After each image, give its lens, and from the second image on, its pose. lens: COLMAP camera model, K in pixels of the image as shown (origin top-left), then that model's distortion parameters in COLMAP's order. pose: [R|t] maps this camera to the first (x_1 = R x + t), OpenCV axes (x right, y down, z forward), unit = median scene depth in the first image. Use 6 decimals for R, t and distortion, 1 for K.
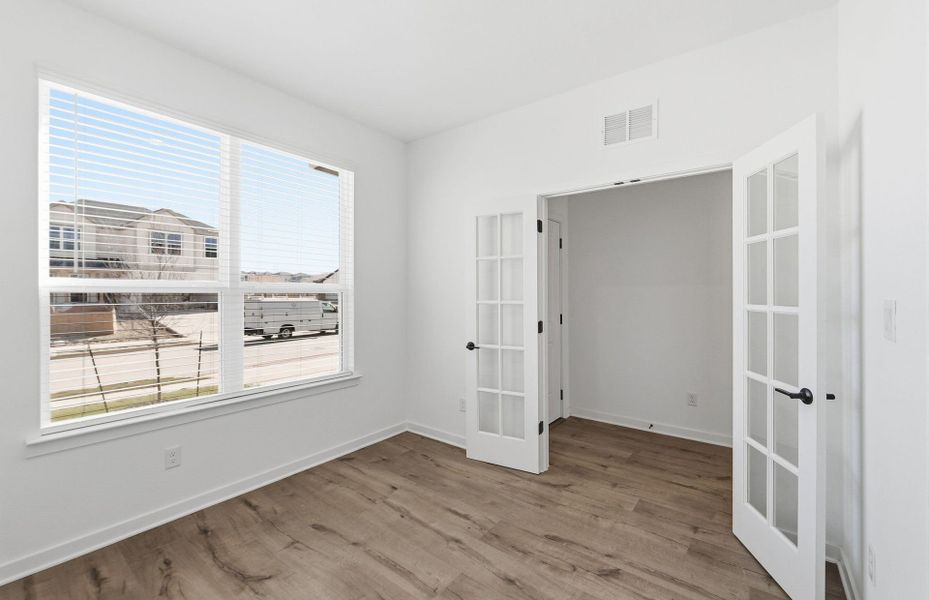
lens RADIAL K [[387.1, 0, 467.7], [0, 387.1, 293.3], [0, 0, 1]] dist [-0.006018, 0.000029]
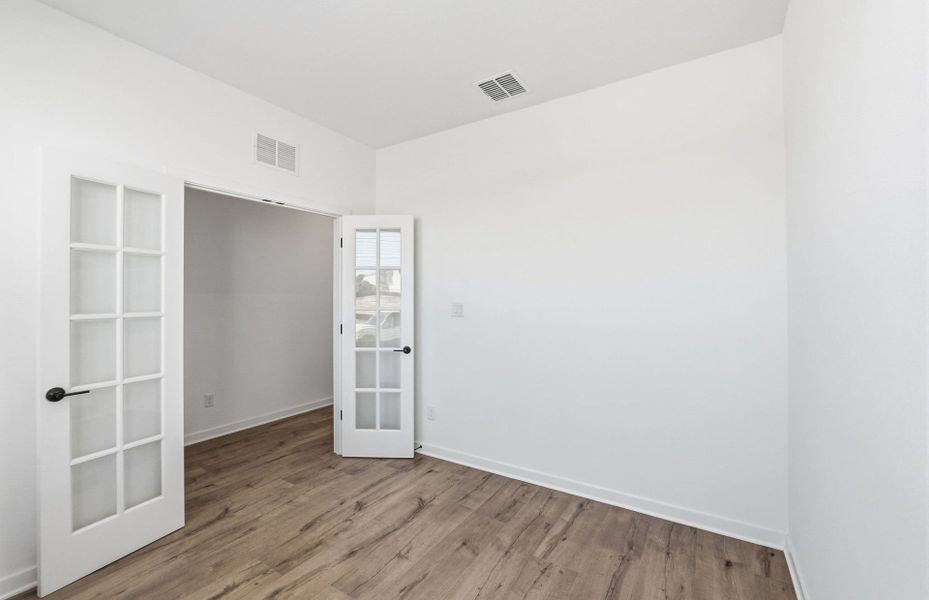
lens RADIAL K [[387.1, 0, 467.7], [0, 387.1, 293.3], [0, 0, 1]] dist [-0.006018, 0.000029]
pose [[-0.083809, 0.012899, 0.996398, -0.741209], [0.007091, 0.999899, -0.012348, -0.003823], [-0.996457, 0.006031, -0.083892, 0.522930]]
